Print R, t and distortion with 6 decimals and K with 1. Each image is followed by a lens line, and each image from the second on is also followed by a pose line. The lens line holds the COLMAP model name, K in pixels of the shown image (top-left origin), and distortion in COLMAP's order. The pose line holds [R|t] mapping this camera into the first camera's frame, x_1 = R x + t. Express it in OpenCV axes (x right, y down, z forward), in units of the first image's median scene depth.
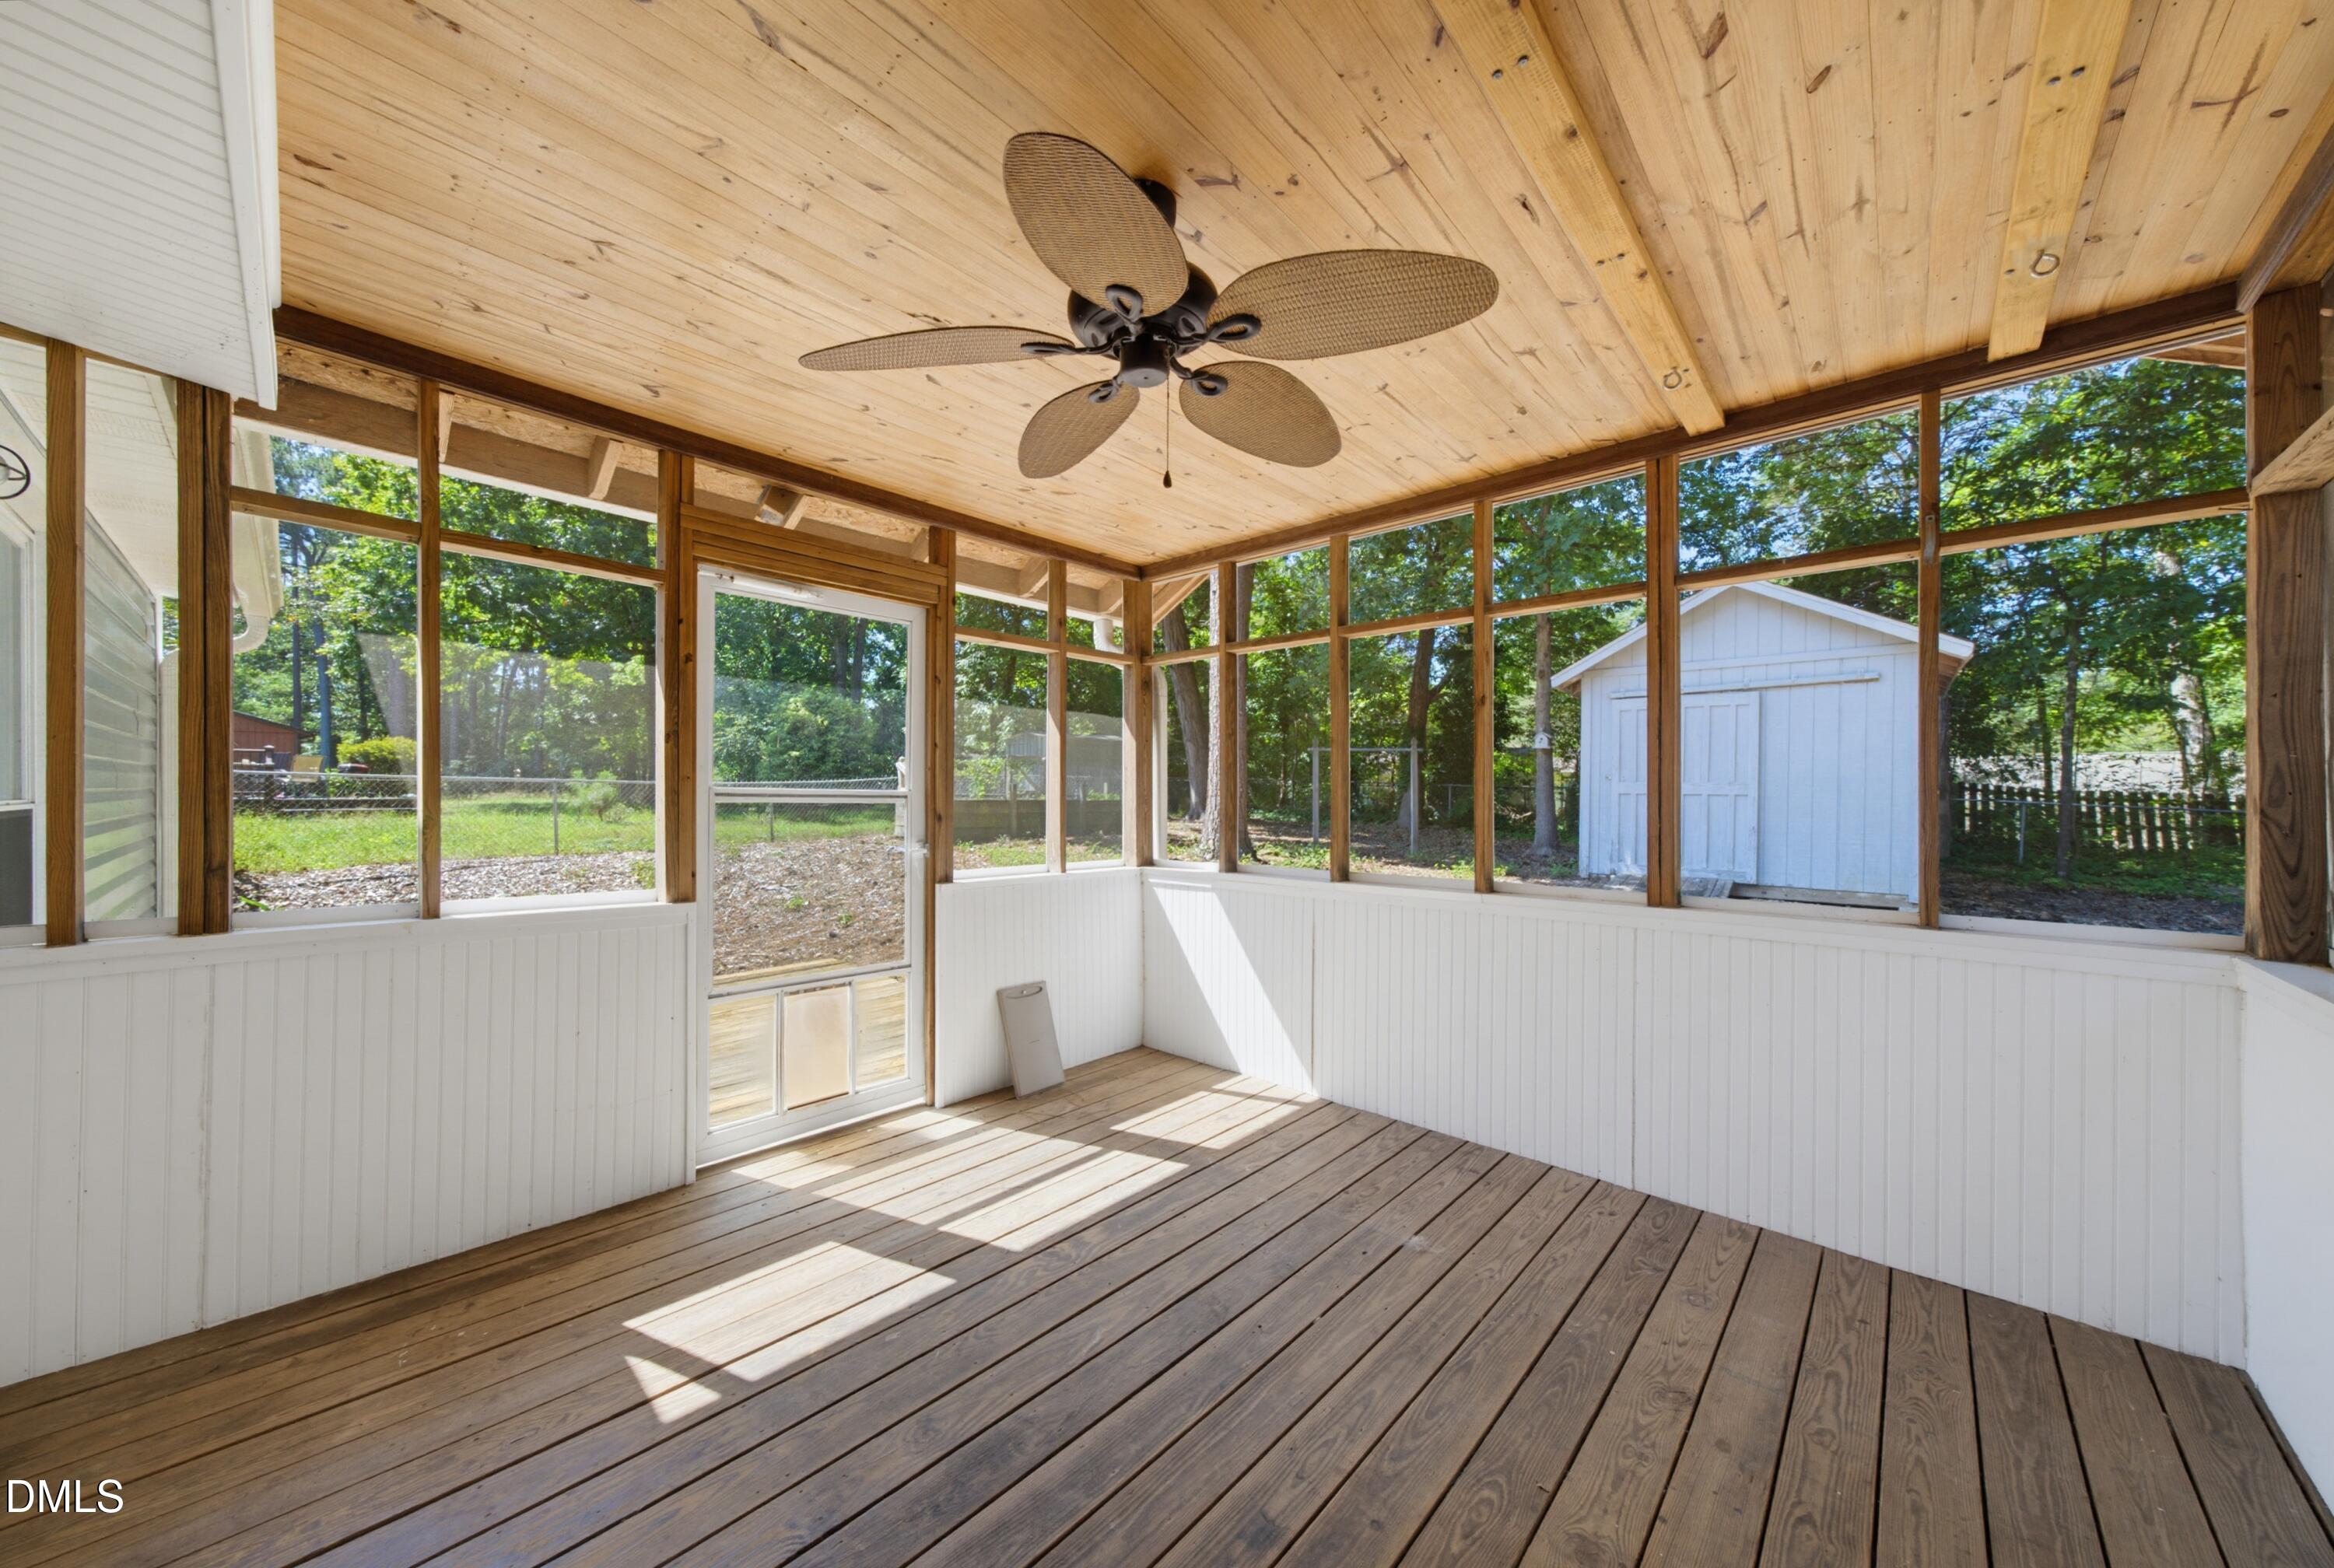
lens RADIAL K [[805.3, 0, 1165.2], [0, 805.3, 806.8], [0, 0, 1]] dist [-0.040095, 0.019111]
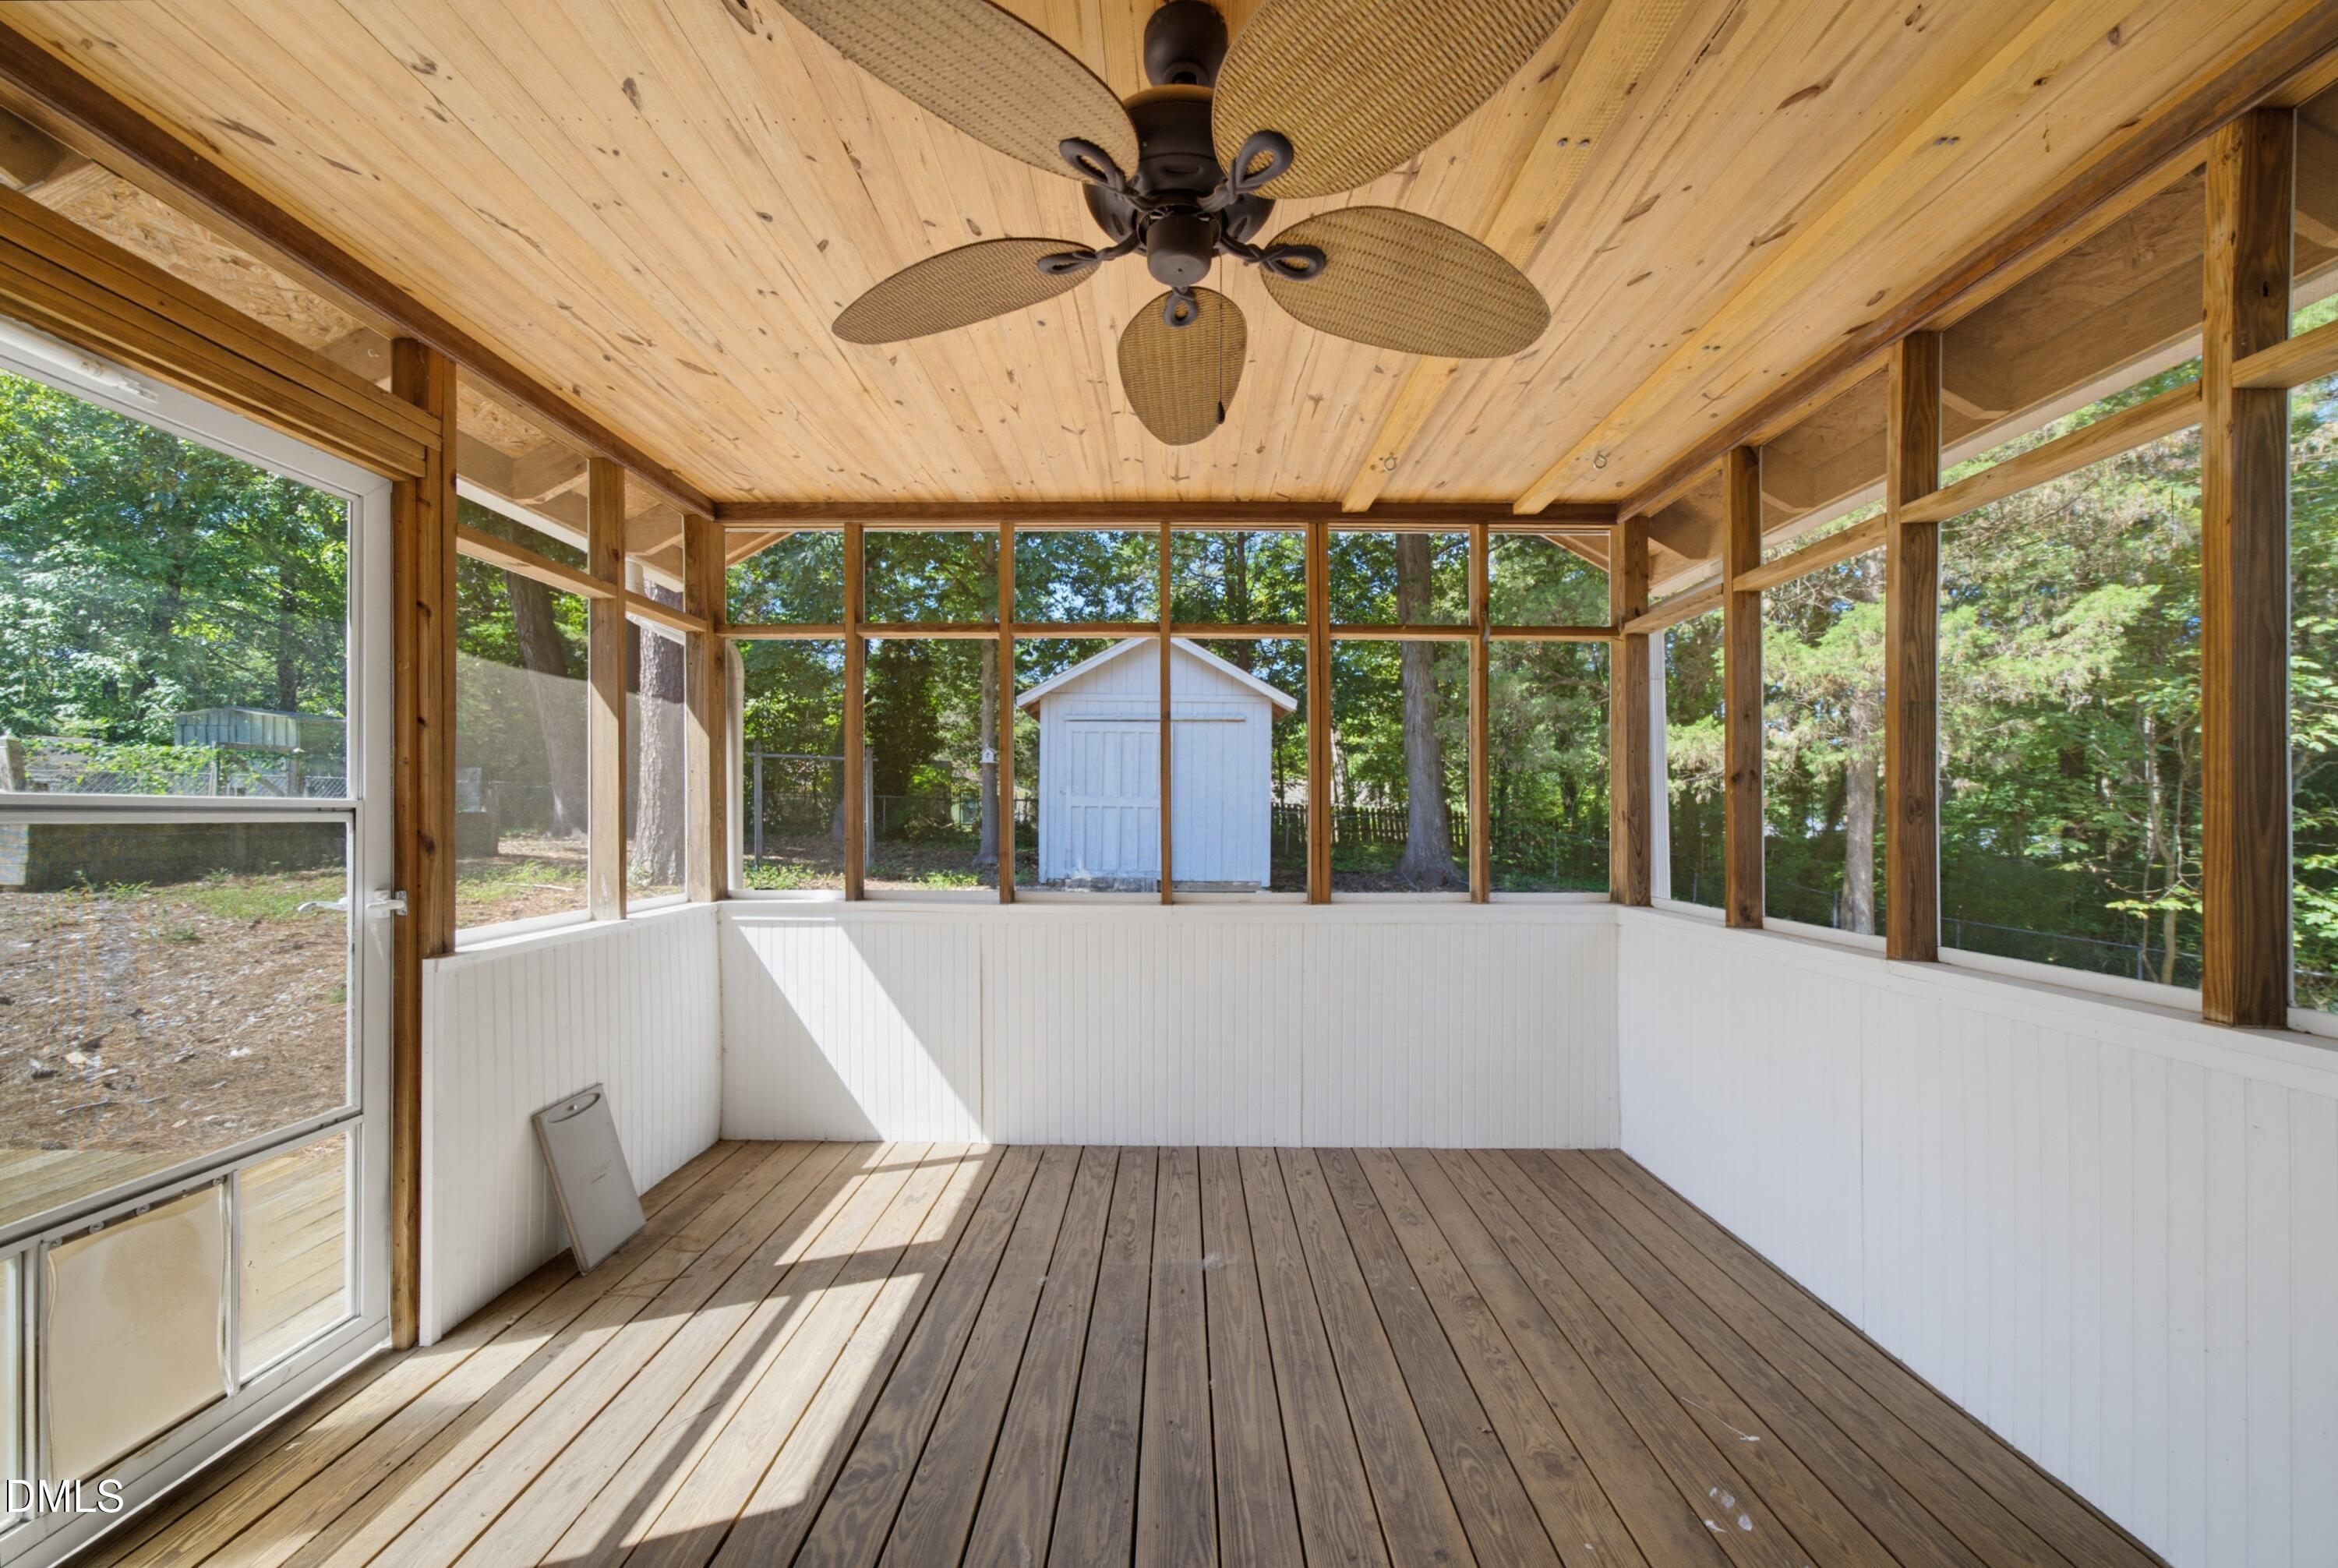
lens RADIAL K [[798.4, 0, 1164.8], [0, 798.4, 815.0], [0, 0, 1]] dist [-0.005981, 0.000301]
pose [[0.741643, -0.005736, 0.670770, -0.270595], [0.008099, 0.999967, -0.000404, -0.003596], [-0.670746, 0.005732, 0.741665, 0.210728]]
